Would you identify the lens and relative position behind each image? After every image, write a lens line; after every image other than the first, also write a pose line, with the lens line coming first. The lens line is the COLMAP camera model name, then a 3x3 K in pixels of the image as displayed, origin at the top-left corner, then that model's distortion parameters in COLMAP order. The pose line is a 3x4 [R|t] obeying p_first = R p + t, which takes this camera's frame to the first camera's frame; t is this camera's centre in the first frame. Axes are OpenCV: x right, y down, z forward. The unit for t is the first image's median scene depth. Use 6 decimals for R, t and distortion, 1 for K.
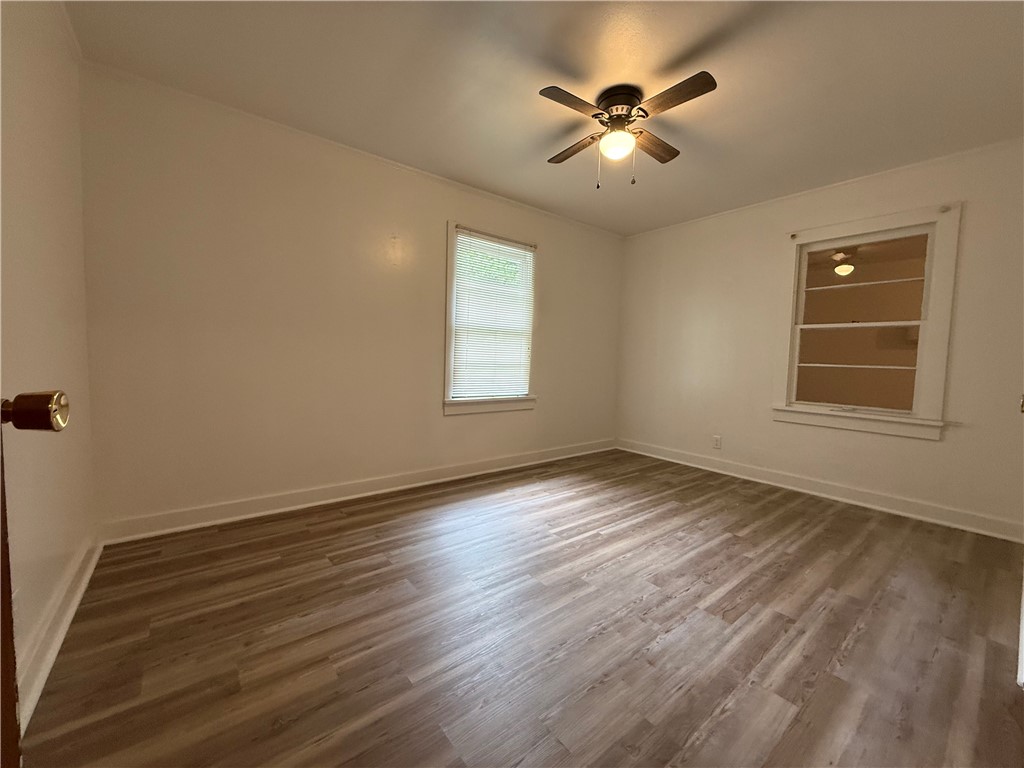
lens RADIAL K [[408.4, 0, 509.3], [0, 408.4, 383.1], [0, 0, 1]] dist [0.002808, 0.000403]
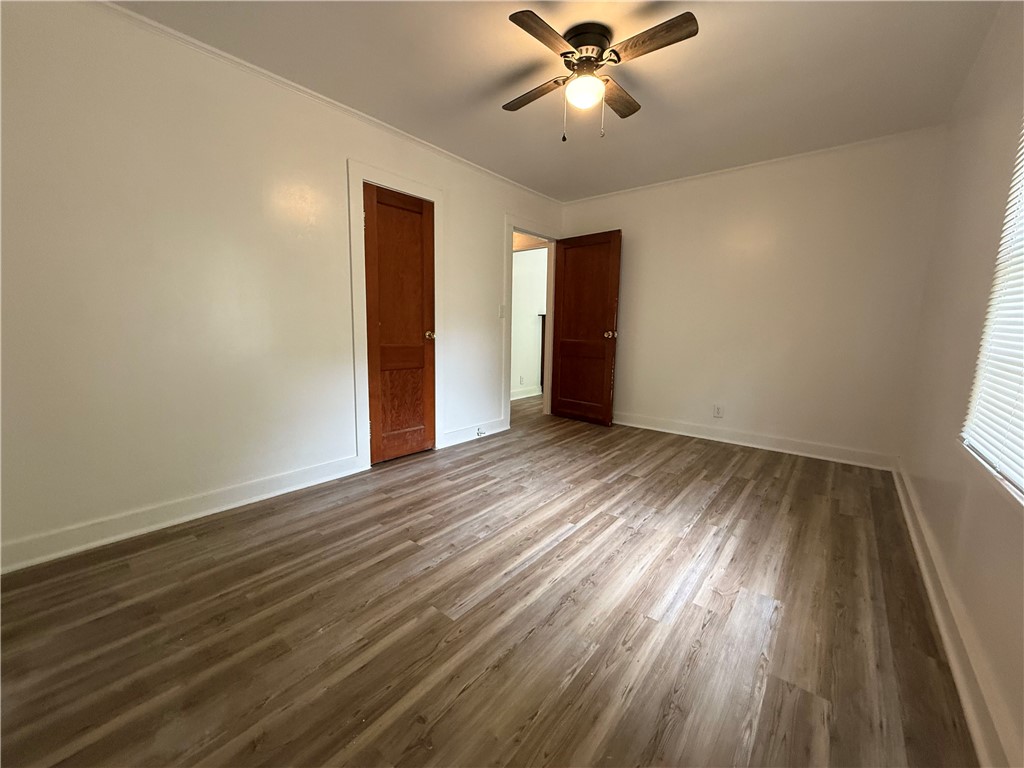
lens RADIAL K [[408.4, 0, 509.3], [0, 408.4, 383.1], [0, 0, 1]] dist [0.002808, 0.000403]
pose [[-0.976040, -0.010240, -0.217349, 0.573154], [-0.054675, 0.978385, 0.199433, -0.109604], [0.210609, 0.206538, -0.955503, 1.820147]]
